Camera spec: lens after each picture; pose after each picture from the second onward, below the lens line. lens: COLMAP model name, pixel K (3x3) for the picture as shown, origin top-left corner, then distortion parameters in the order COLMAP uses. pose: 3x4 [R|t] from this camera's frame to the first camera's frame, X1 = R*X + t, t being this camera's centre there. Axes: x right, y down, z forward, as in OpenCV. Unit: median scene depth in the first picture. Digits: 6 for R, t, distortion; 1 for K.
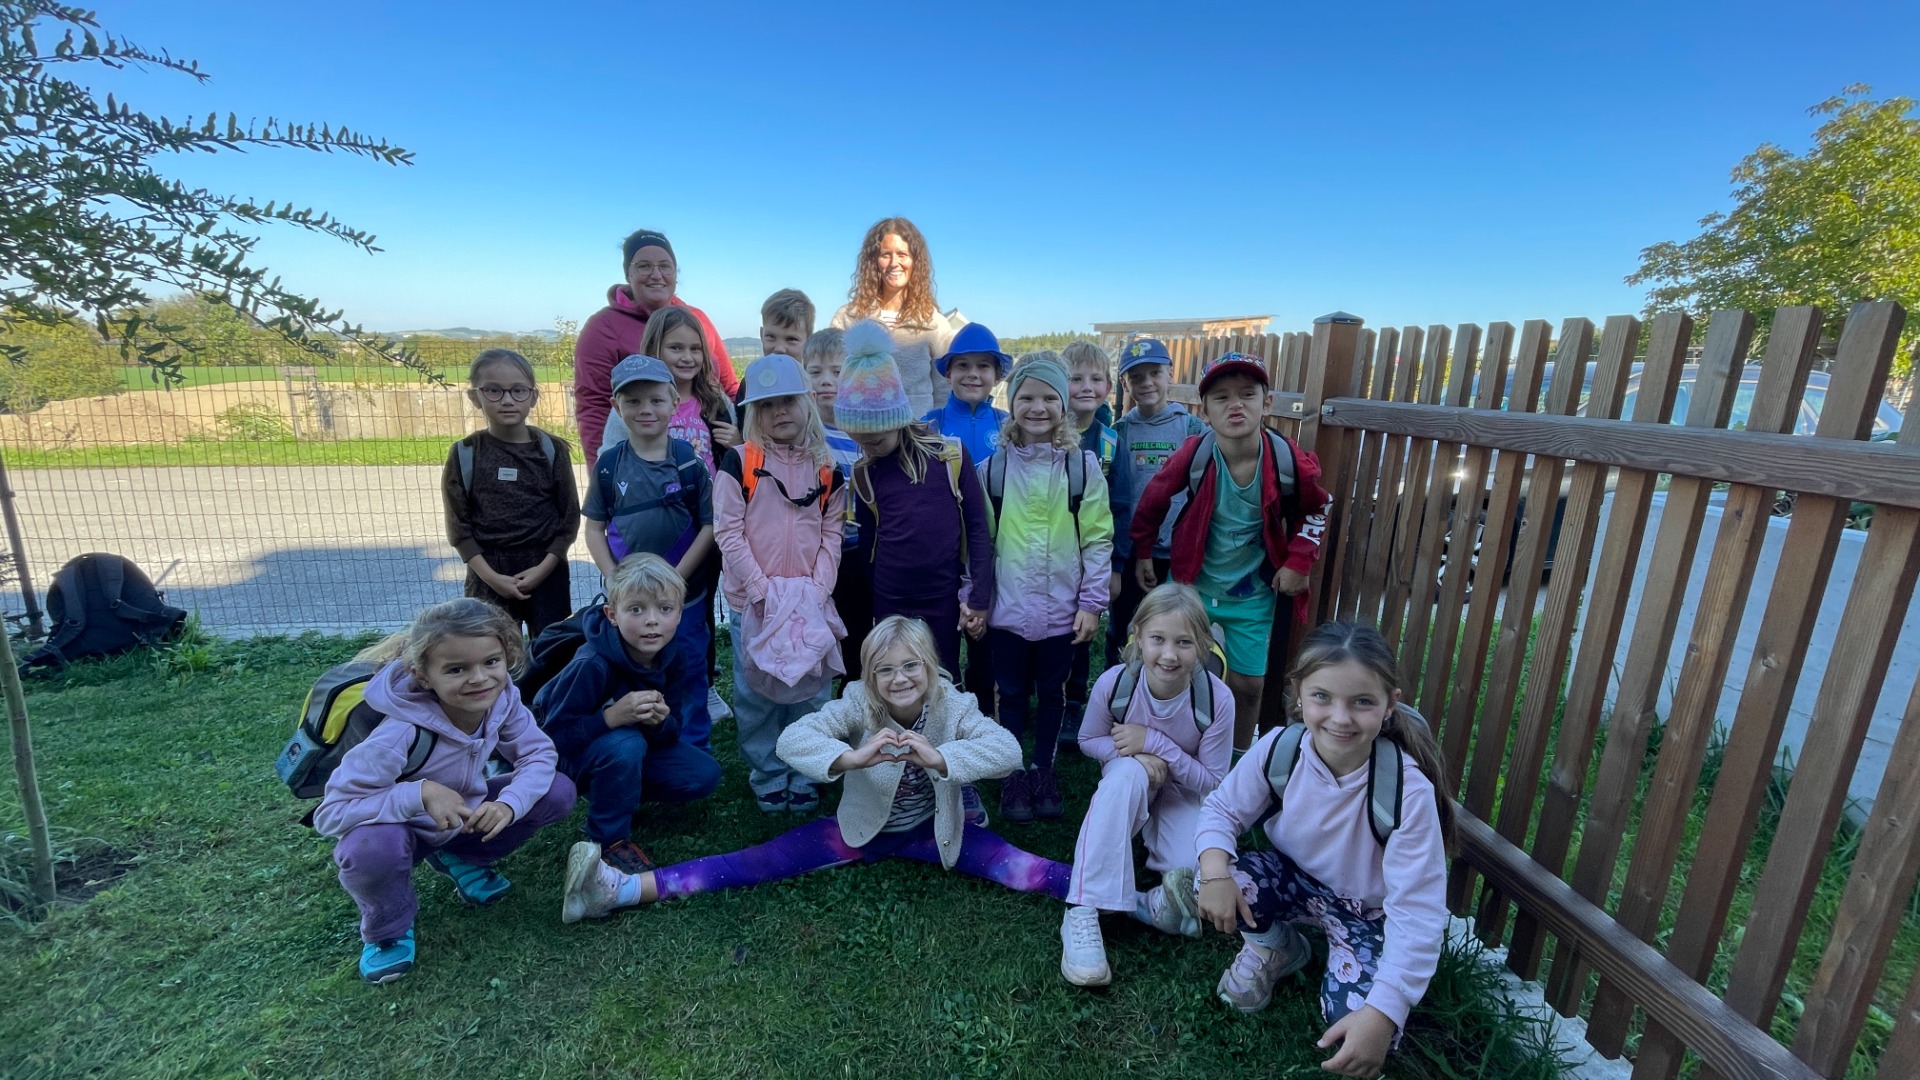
lens RADIAL K [[787.5, 0, 956.3], [0, 787.5, 539.0], [0, 0, 1]] dist [-0.009613, 0.000232]
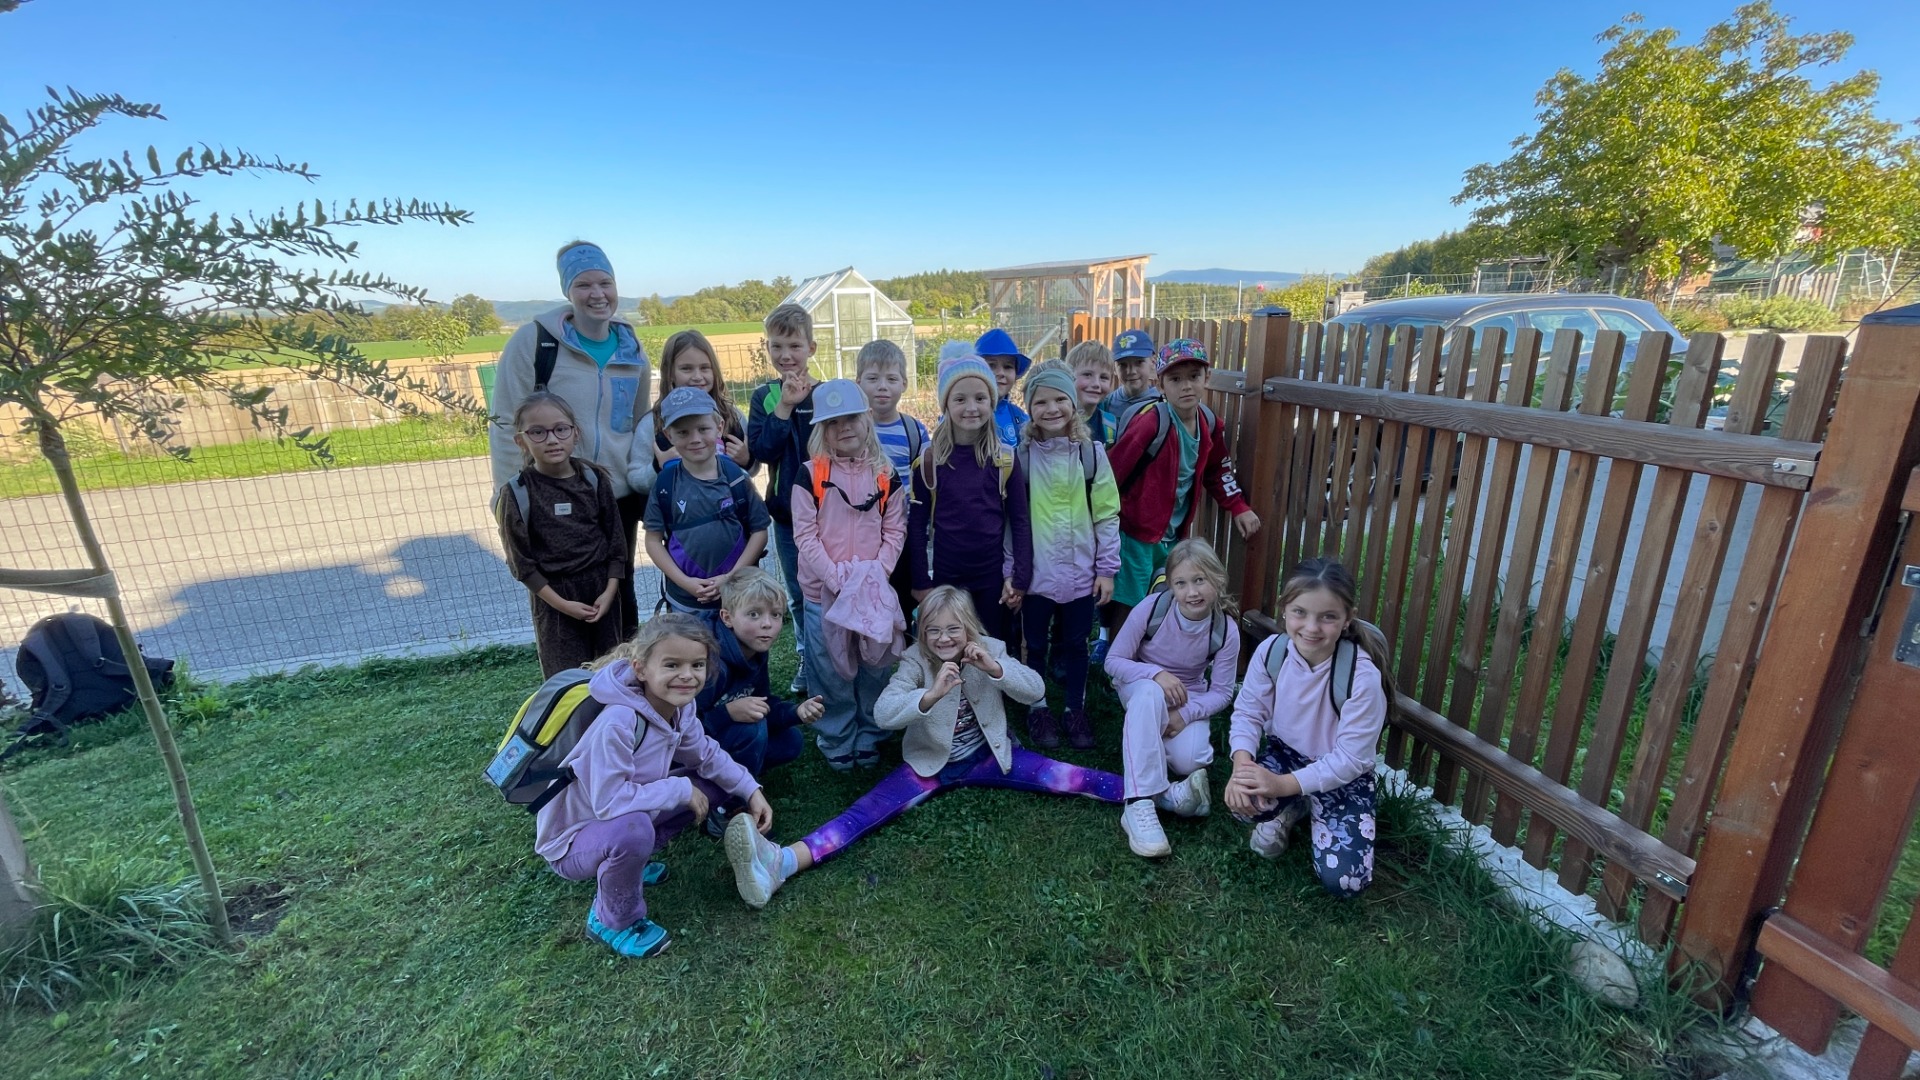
lens RADIAL K [[787.5, 0, 964.1], [0, 787.5, 541.0], [0, 0, 1]] dist [-0.009613, 0.000232]
pose [[0.985292, -0.100344, 0.138311, -0.218075], [0.090425, 0.992981, 0.076242, -0.072424], [-0.144990, -0.062614, 0.987450, -0.184179]]
